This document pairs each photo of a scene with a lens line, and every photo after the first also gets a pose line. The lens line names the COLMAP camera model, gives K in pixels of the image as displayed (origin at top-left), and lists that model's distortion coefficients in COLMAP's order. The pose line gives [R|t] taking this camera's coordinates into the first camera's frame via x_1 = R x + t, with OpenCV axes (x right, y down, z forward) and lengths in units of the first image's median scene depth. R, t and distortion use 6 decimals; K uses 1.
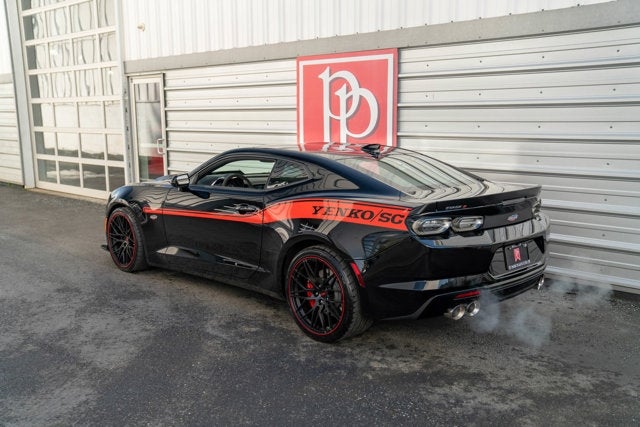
lens RADIAL K [[645.0, 0, 318.0], [0, 645.0, 209.8], [0, 0, 1]] dist [0.047459, 0.000000]
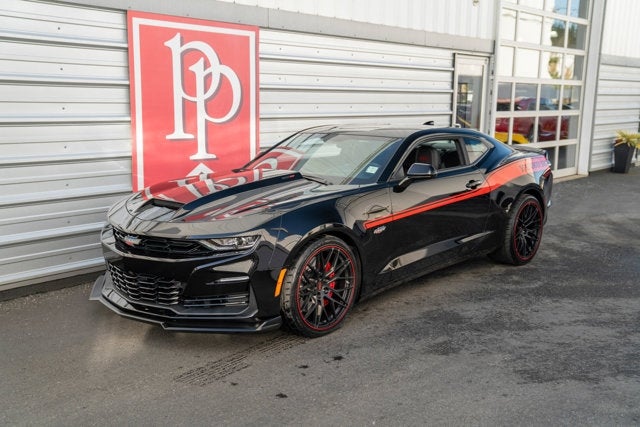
lens RADIAL K [[683.1, 0, 322.0], [0, 683.1, 214.5], [0, 0, 1]] dist [0.071712, 0.000000]
pose [[-0.053949, -0.161988, 0.985317, -0.920217], [0.141525, 0.975552, 0.168132, -0.134097], [-0.988464, 0.148517, -0.029704, 0.965948]]
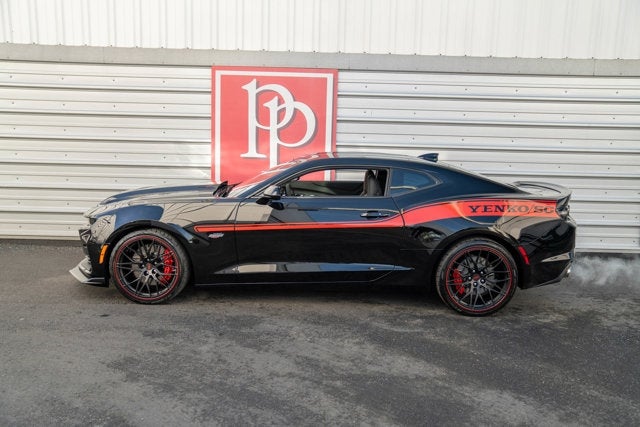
lens RADIAL K [[592.0, 0, 319.7], [0, 592.0, 216.0], [0, 0, 1]] dist [0.007771, 0.000000]
pose [[0.715802, -0.082536, 0.693408, -0.642715], [0.074869, 0.996338, 0.041307, -0.035349], [-0.694278, 0.022347, 0.719360, 0.267544]]
